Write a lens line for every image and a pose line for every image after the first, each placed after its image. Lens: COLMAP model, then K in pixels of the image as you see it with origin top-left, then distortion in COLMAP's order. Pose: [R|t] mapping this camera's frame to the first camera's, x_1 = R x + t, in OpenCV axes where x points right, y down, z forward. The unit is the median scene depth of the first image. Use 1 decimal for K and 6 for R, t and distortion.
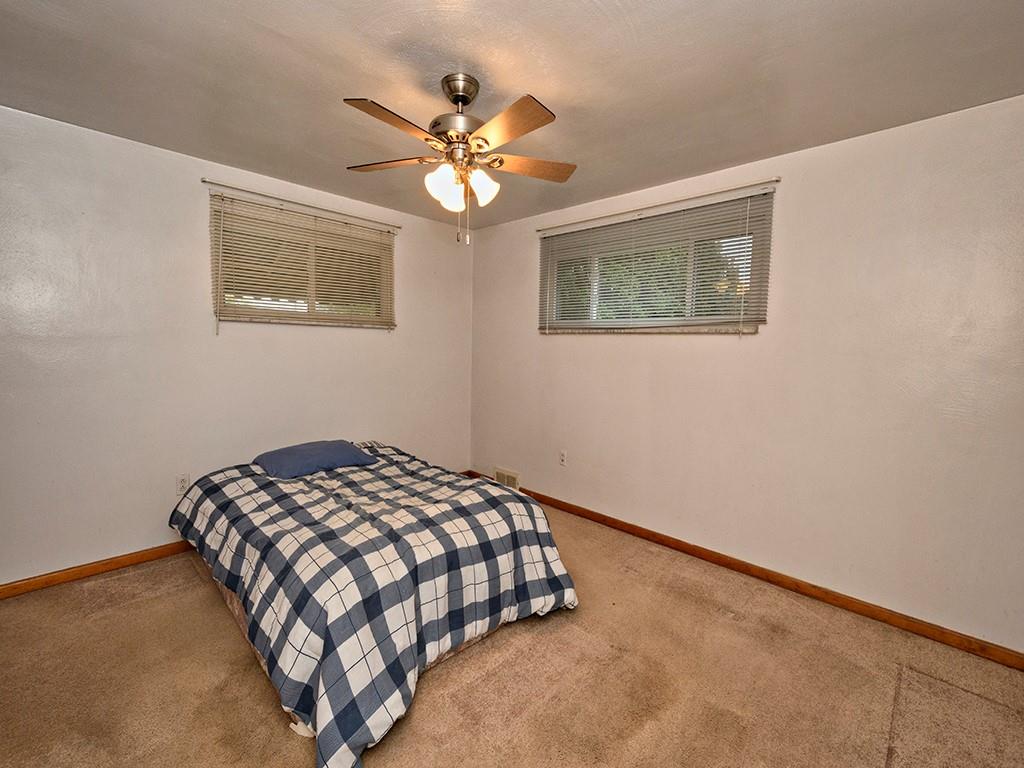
lens RADIAL K [[453.9, 0, 498.3], [0, 453.9, 376.6], [0, 0, 1]] dist [-0.003011, 0.000559]
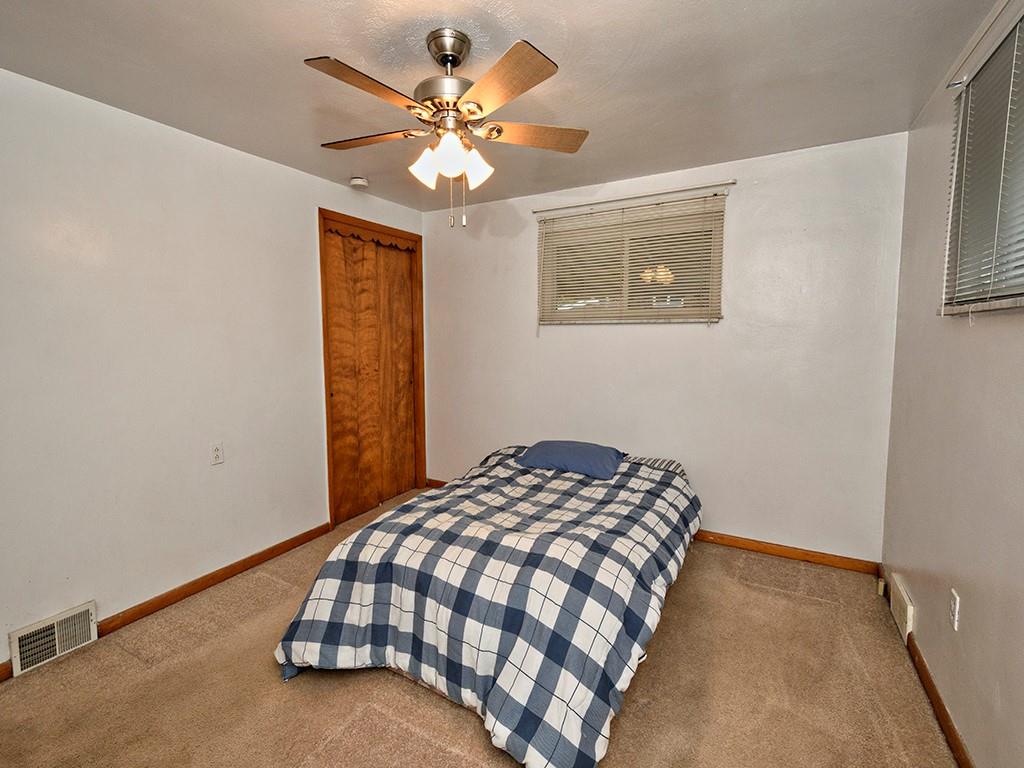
lens RADIAL K [[453.9, 0, 498.3], [0, 453.9, 376.6], [0, 0, 1]] dist [-0.003011, 0.000559]
pose [[0.248298, 0.066159, -0.966422, 0.610108], [-0.058527, 0.996867, 0.053207, -0.050780], [0.966914, 0.043350, 0.251392, 0.683809]]
